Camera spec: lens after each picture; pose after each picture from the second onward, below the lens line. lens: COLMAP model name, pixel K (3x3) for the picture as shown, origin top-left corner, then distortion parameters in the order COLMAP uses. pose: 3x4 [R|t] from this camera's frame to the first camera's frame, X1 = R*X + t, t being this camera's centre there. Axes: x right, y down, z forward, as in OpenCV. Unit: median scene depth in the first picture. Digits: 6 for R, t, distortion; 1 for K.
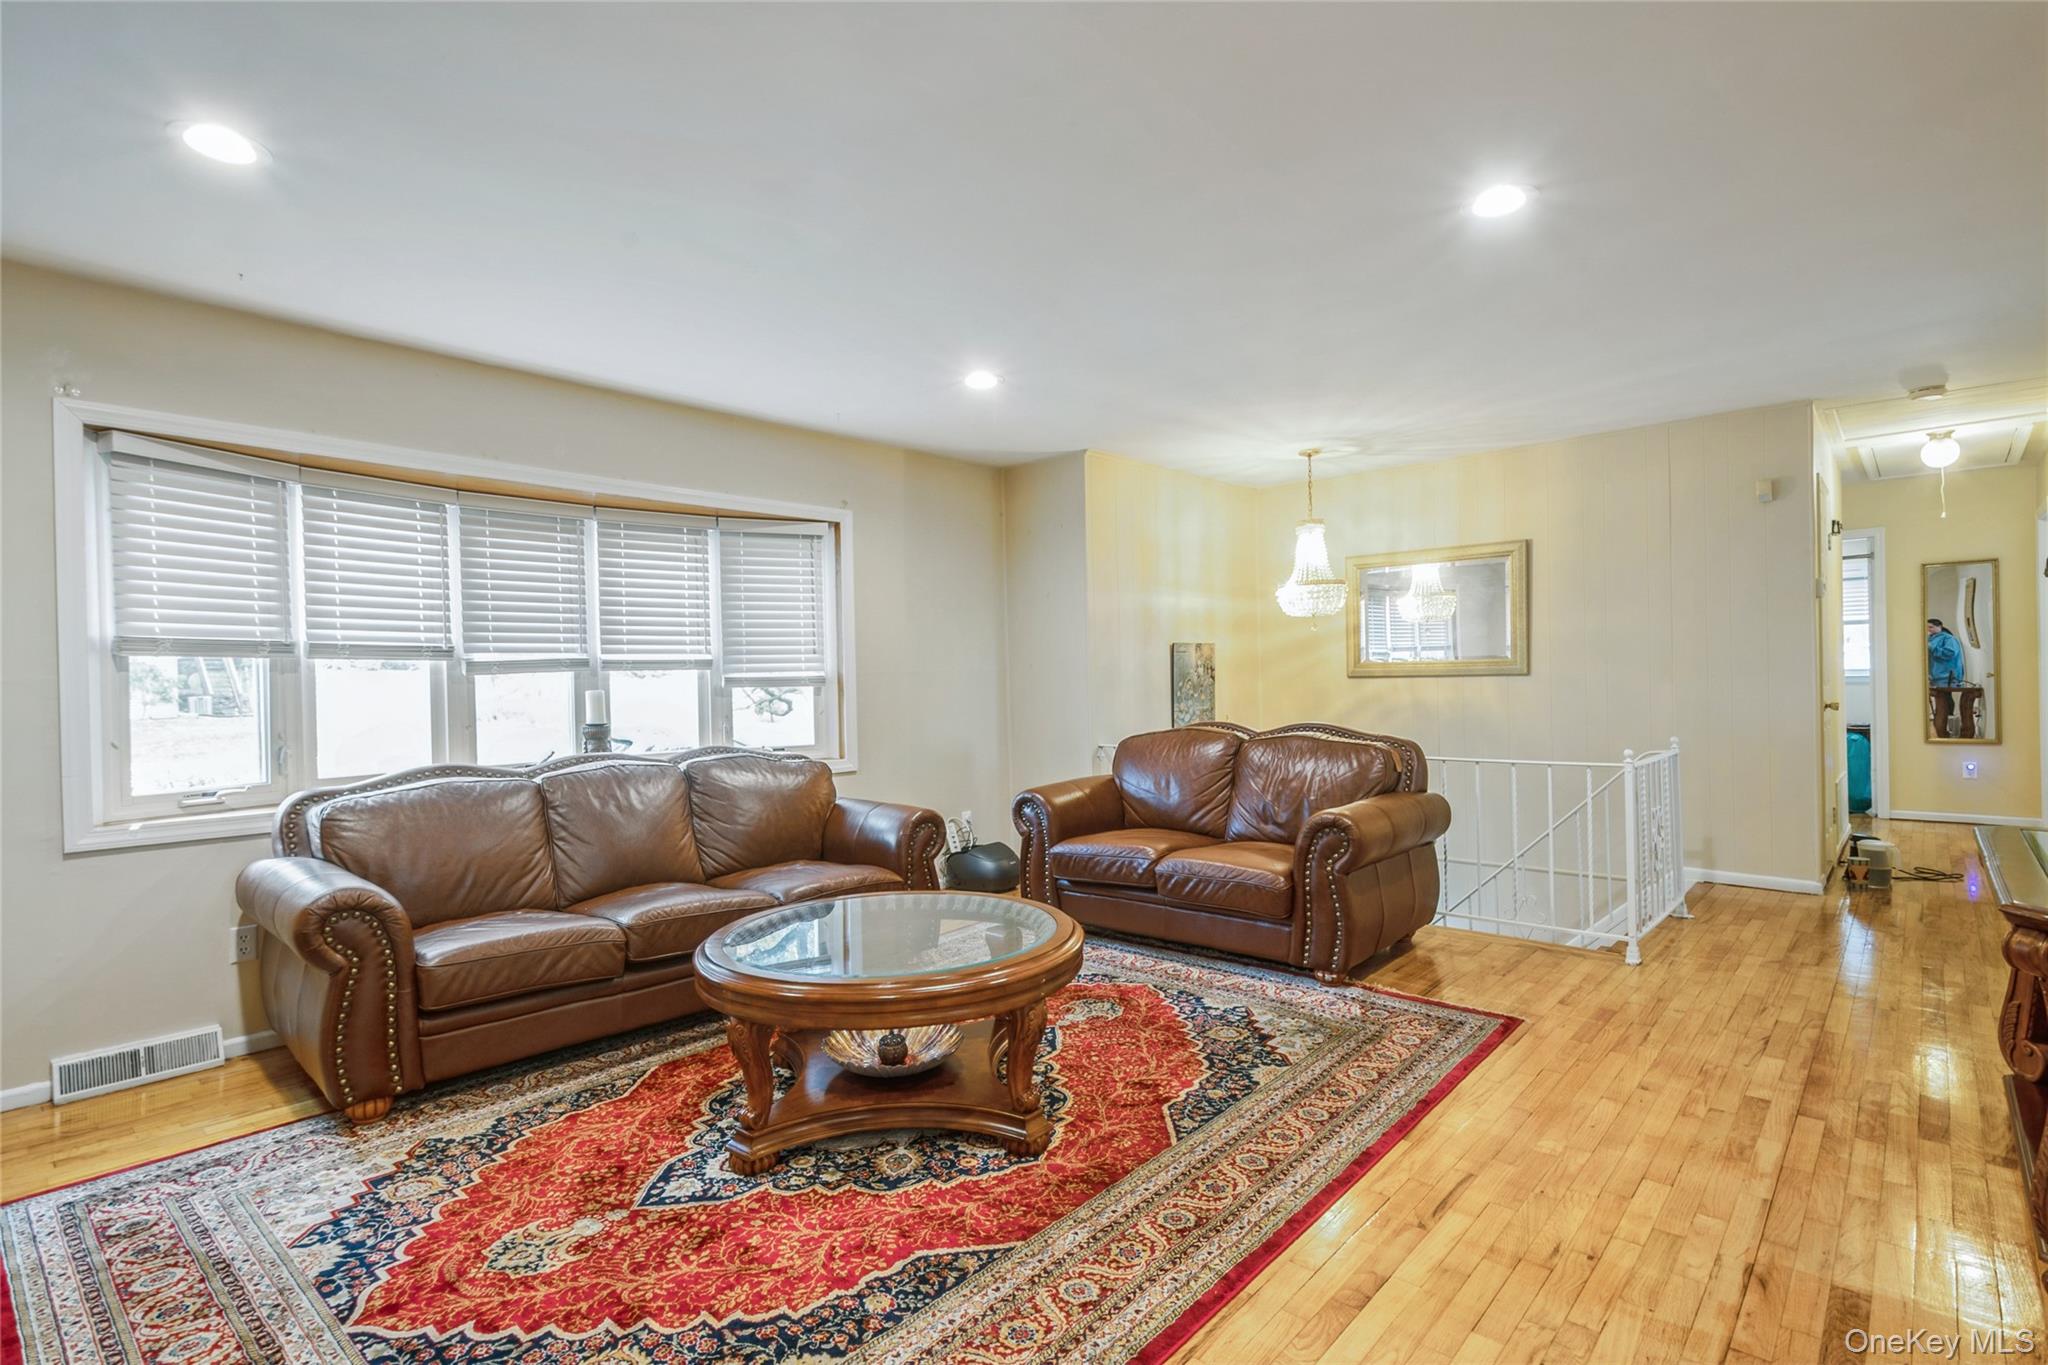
lens RADIAL K [[979.1, 0, 1023.0], [0, 979.1, 685.8], [0, 0, 1]] dist [0.022084, -0.010632]
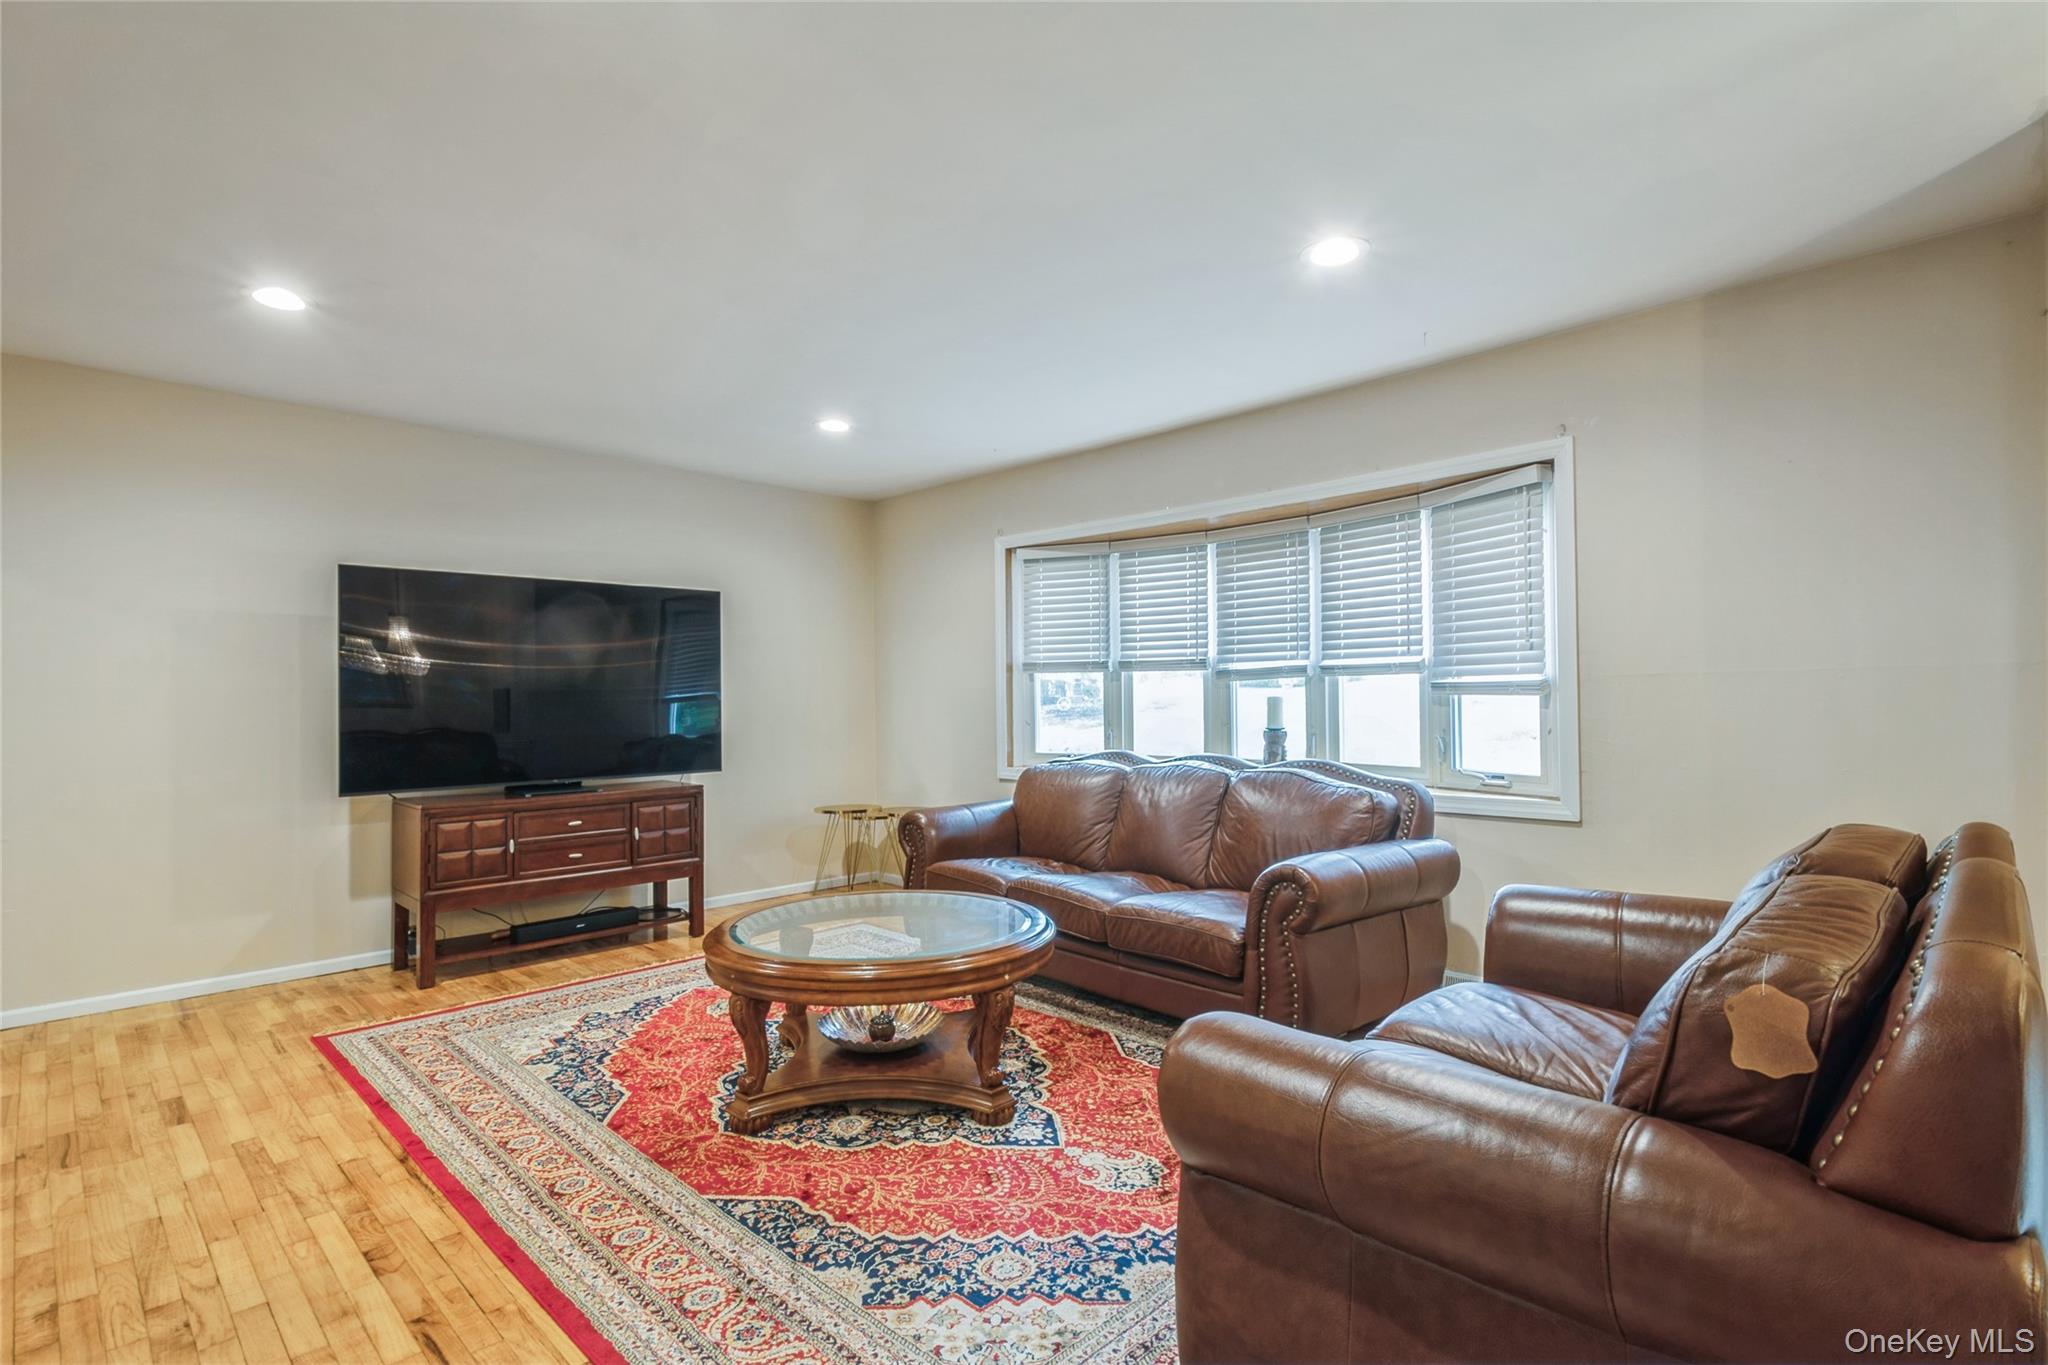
lens RADIAL K [[979.1, 0, 1023.0], [0, 979.1, 685.8], [0, 0, 1]] dist [0.022084, -0.010632]
pose [[-0.041593, 0.011404, -0.999070, 0.892426], [0.007276, 0.999912, 0.011111, -0.028524], [0.999108, -0.006807, -0.041672, 1.111067]]
